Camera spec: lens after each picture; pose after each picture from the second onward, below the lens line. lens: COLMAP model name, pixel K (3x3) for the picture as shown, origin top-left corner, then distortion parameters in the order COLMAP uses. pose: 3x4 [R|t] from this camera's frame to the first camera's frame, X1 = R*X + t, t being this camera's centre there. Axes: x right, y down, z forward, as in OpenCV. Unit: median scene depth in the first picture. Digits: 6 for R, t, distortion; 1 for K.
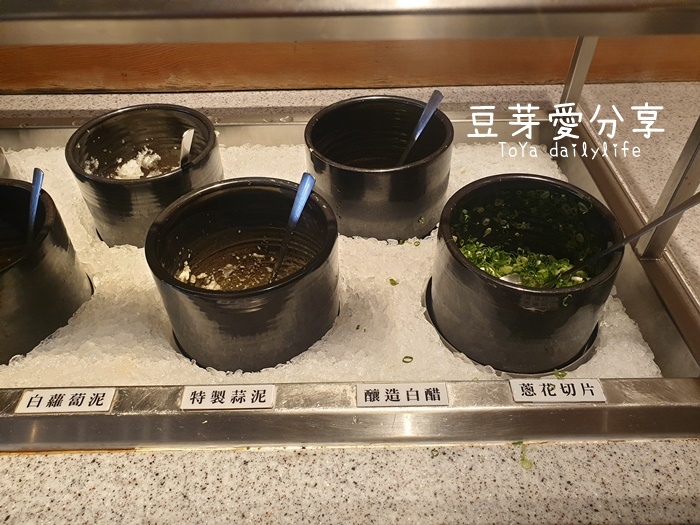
lens RADIAL K [[539.6, 0, 356.1], [0, 539.6, 265.3], [0, 0, 1]] dist [-0.016578, 0.019875]
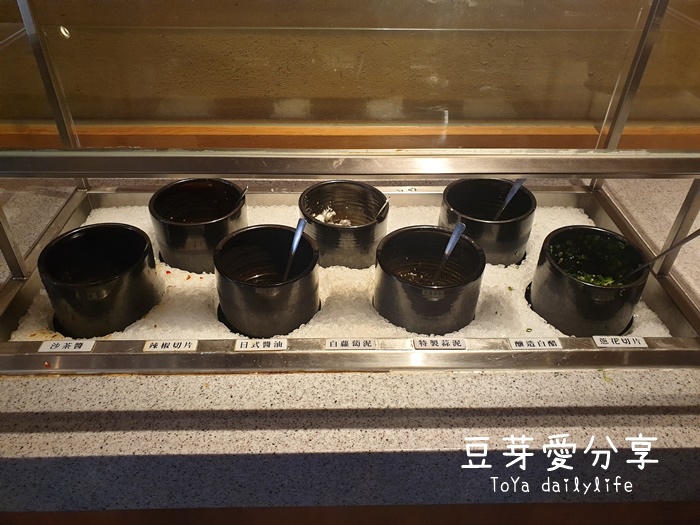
lens RADIAL K [[539.6, 0, 349.6], [0, 539.6, 257.4], [0, 0, 1]] dist [-0.016578, 0.019875]
pose [[0.999750, 0.012447, 0.018578, -0.525523], [-0.010073, 0.992376, -0.122832, 0.167365], [-0.019965, 0.122614, 0.992254, -0.744881]]
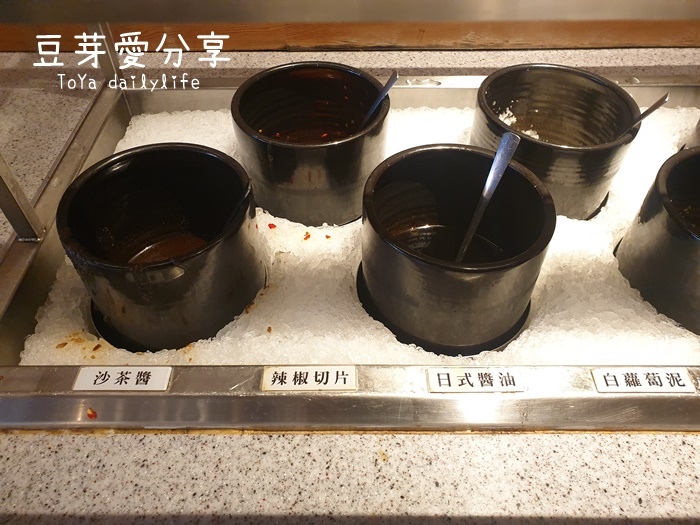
lens RADIAL K [[539.6, 0, 345.6], [0, 539.6, 269.5], [0, 0, 1]] dist [-0.016578, 0.019875]
pose [[0.999482, 0.017828, -0.026780, -0.949966], [-0.015806, 0.997140, 0.073901, -0.006210], [0.028021, -0.073439, 0.996906, 0.040925]]
